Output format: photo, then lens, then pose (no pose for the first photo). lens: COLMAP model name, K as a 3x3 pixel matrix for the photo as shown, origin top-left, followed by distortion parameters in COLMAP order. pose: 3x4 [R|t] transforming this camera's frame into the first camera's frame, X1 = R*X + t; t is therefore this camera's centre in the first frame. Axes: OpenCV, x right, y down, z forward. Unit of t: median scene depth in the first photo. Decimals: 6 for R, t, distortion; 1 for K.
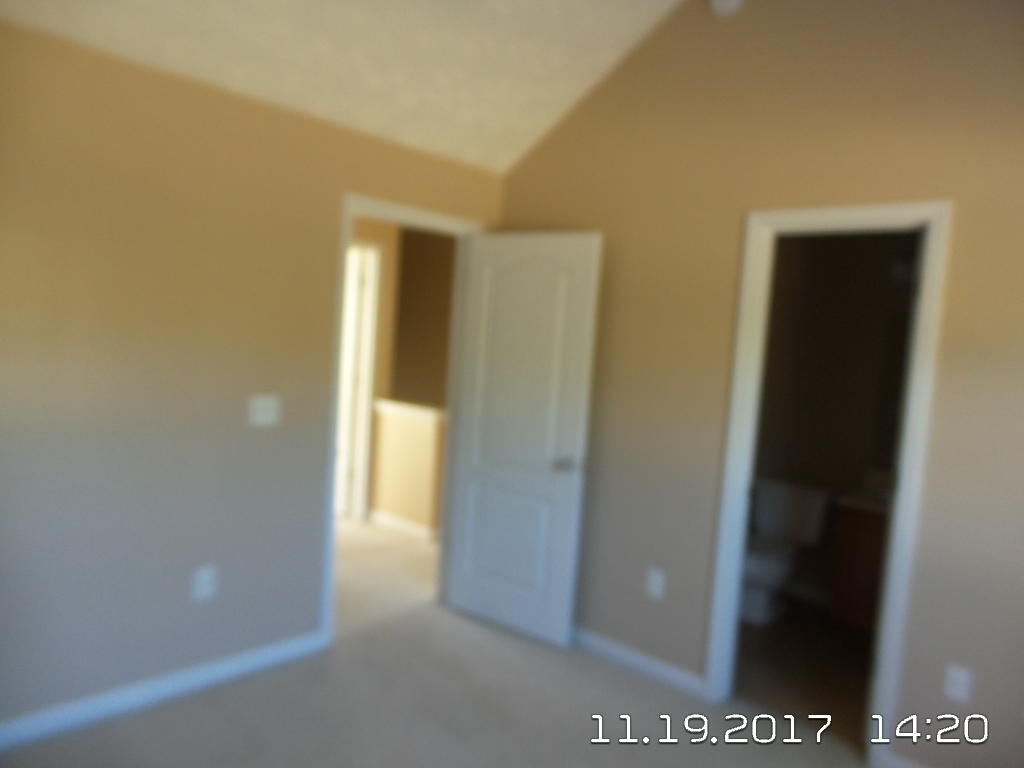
lens RADIAL K [[703.8, 0, 512.0], [0, 703.8, 384.0], [0, 0, 1]] dist [-0.006067, -0.000554]
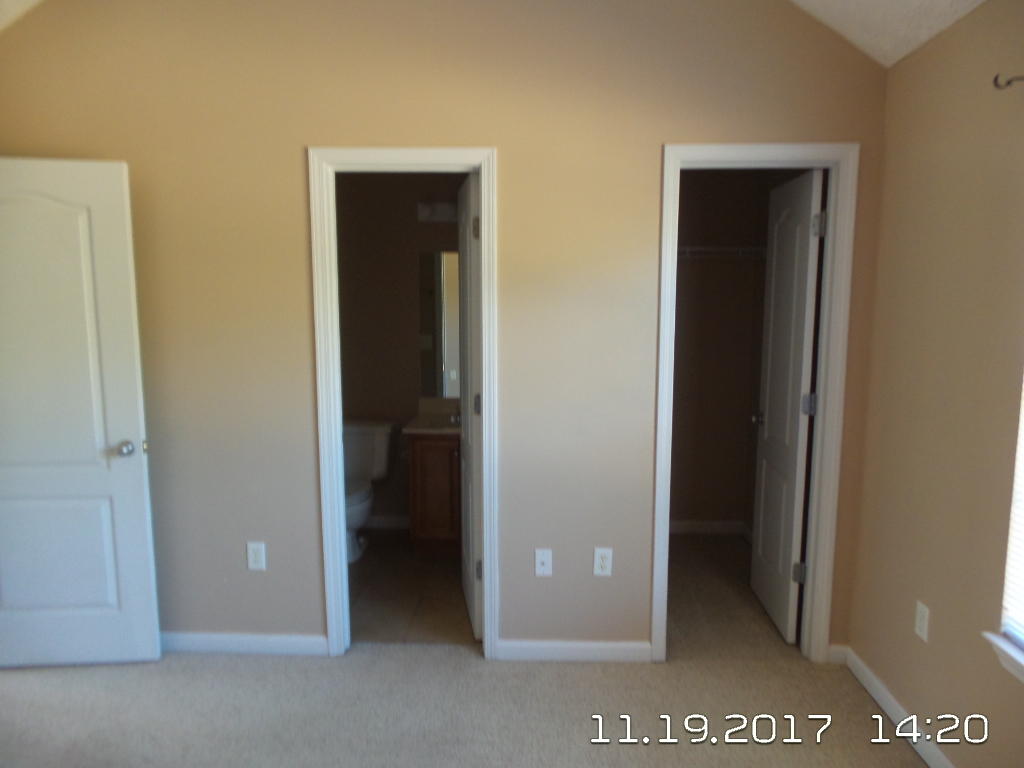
lens RADIAL K [[715.9, 0, 512.0], [0, 715.9, 384.0], [0, 0, 1]] dist [0.023585, -0.003867]
pose [[0.773944, -0.144388, 0.616573, -0.084756], [0.094490, 0.989090, 0.113016, -0.012579], [-0.626165, -0.029208, 0.779144, 0.067645]]
